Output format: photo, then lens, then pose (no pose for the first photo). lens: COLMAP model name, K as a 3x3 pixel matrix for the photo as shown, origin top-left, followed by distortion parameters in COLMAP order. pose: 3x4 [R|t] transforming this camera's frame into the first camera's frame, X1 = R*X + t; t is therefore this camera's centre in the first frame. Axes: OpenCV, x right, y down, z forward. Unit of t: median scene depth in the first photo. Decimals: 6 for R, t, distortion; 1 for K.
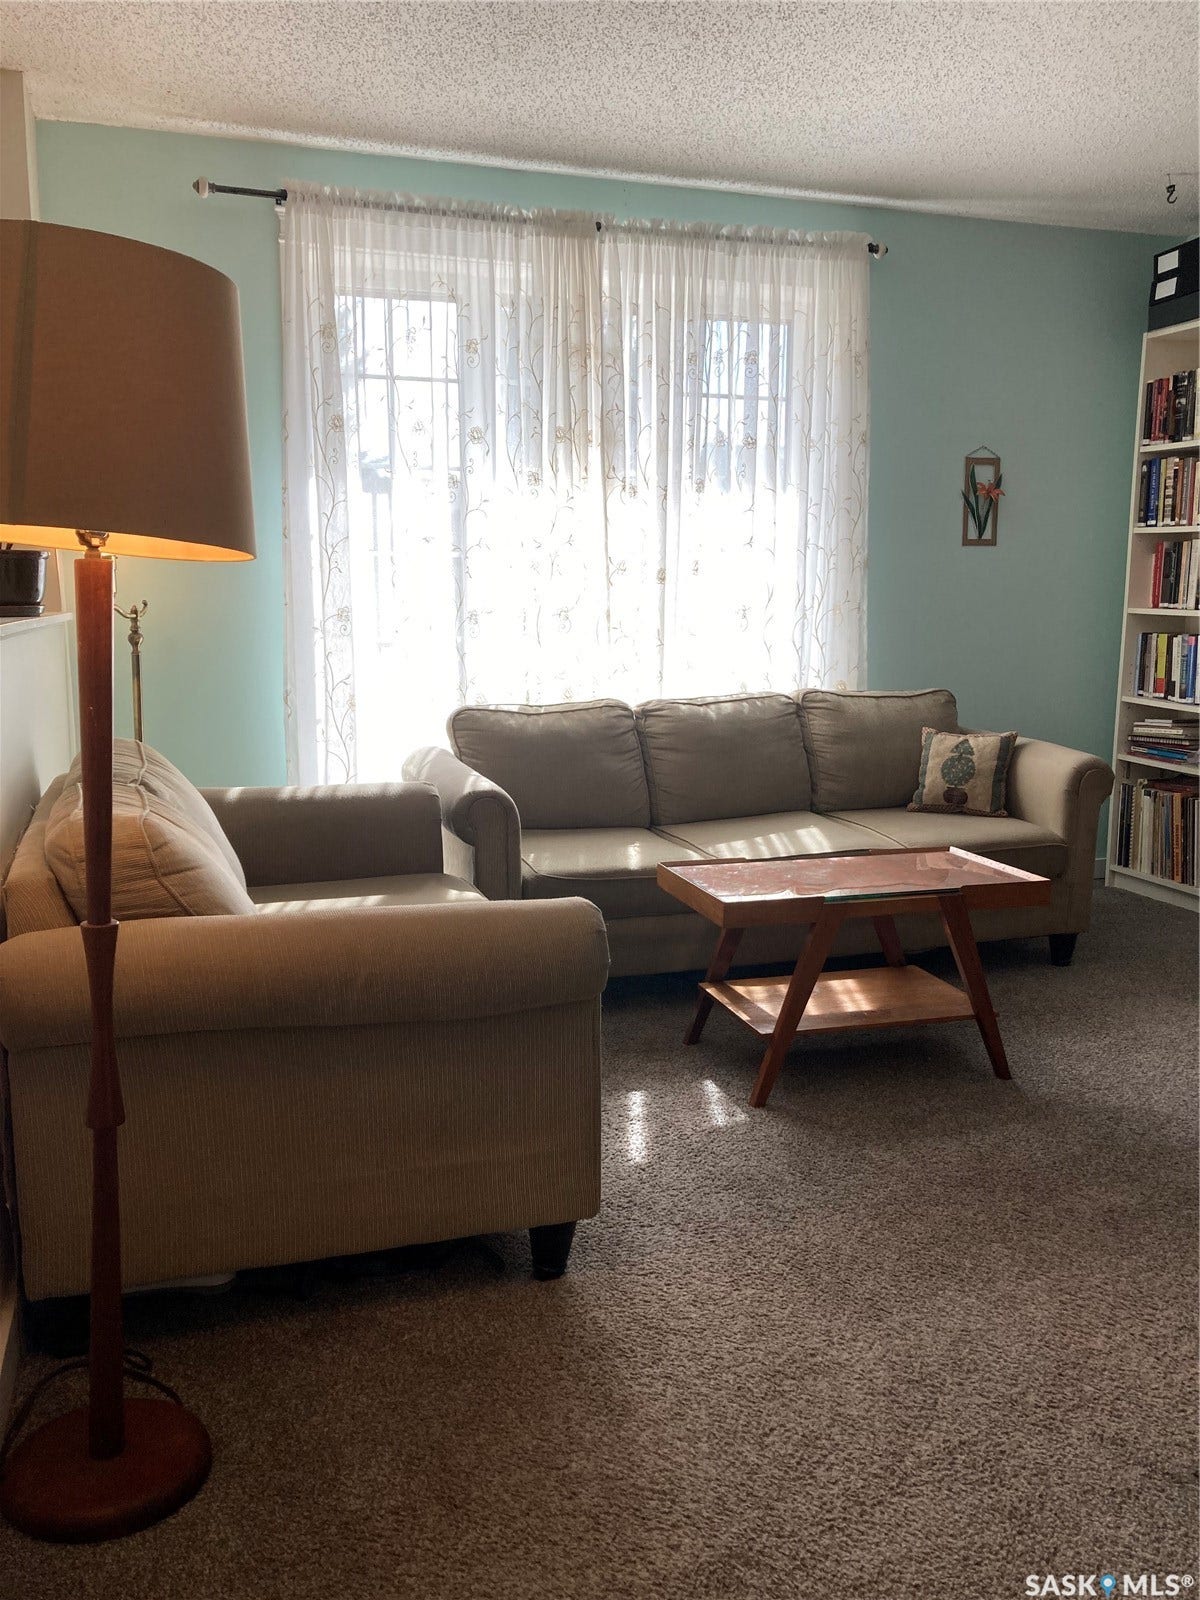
lens RADIAL K [[1329.2, 0, 602.4], [0, 1329.2, 807.3], [0, 0, 1]] dist [0.007362, 0.022298]
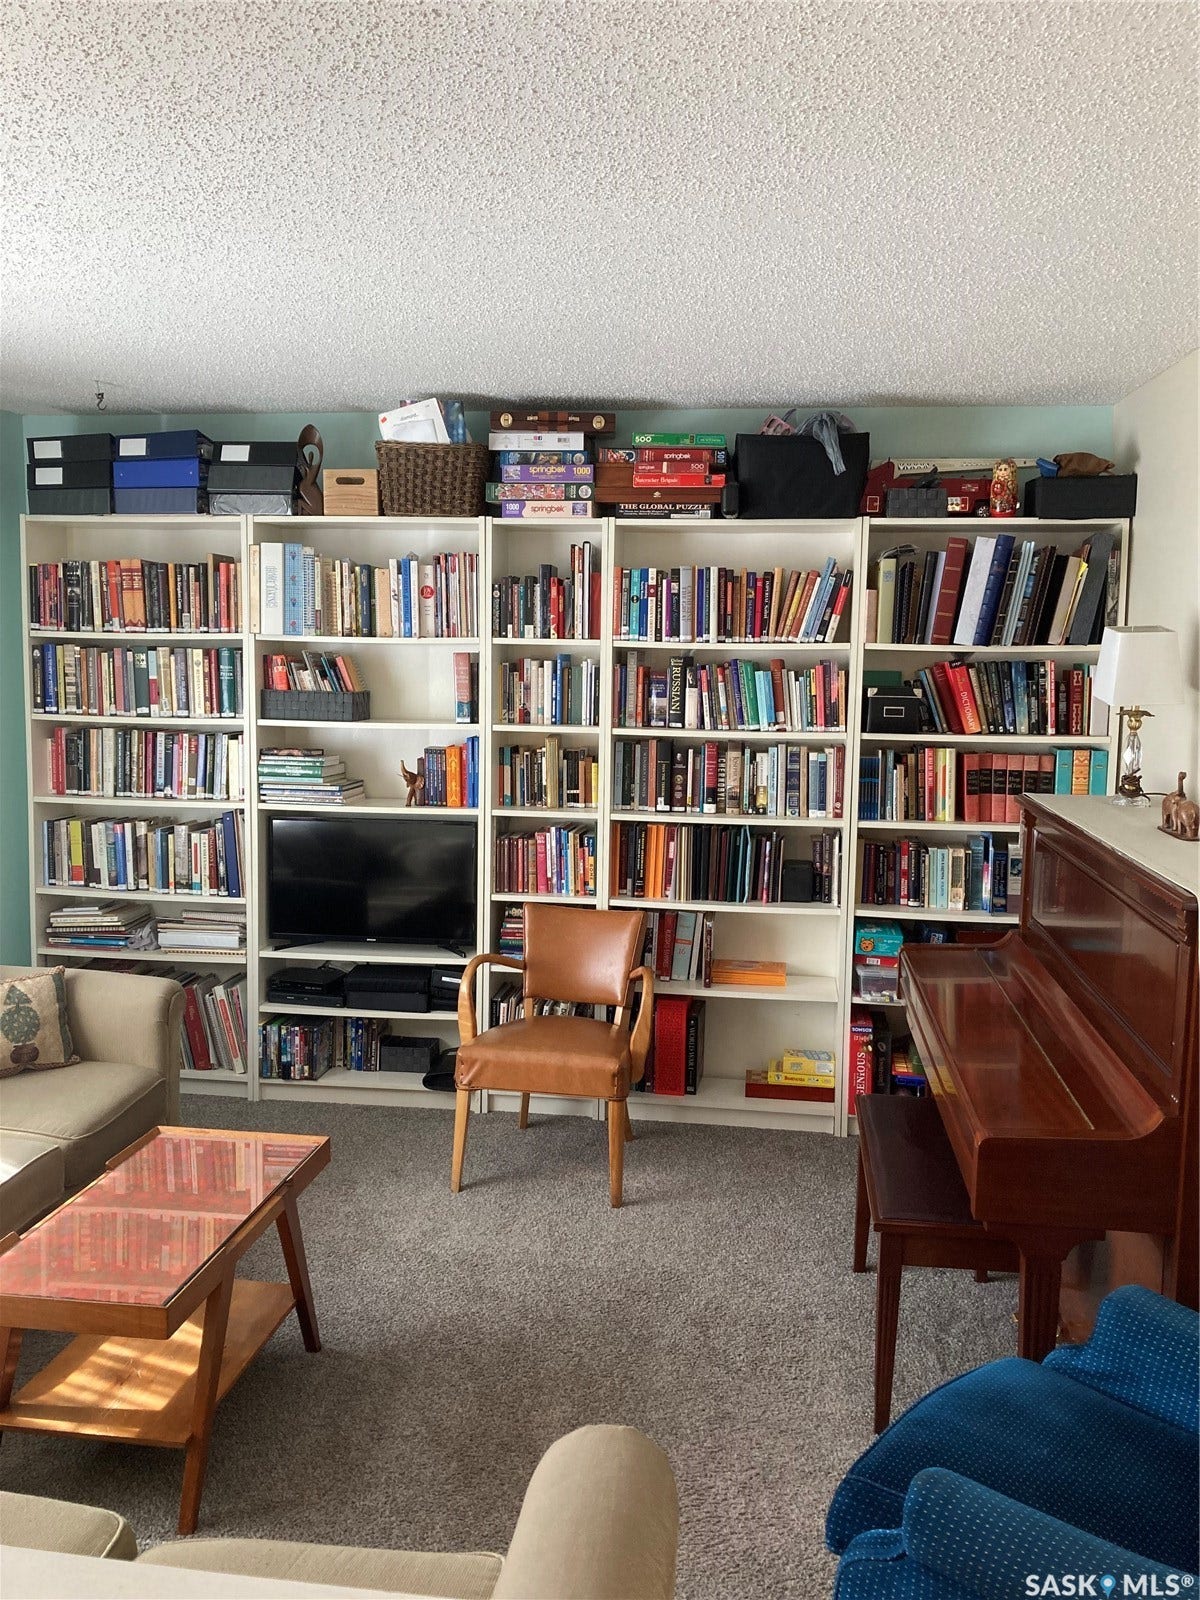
lens RADIAL K [[1329.2, 0, 606.5], [0, 1329.2, 790.6], [0, 0, 1]] dist [0.007362, 0.022298]
pose [[0.403020, -0.095376, 0.910208, -0.312242], [0.131081, 0.990316, 0.045730, -0.147972], [-0.905755, 0.100880, 0.411620, 0.247407]]
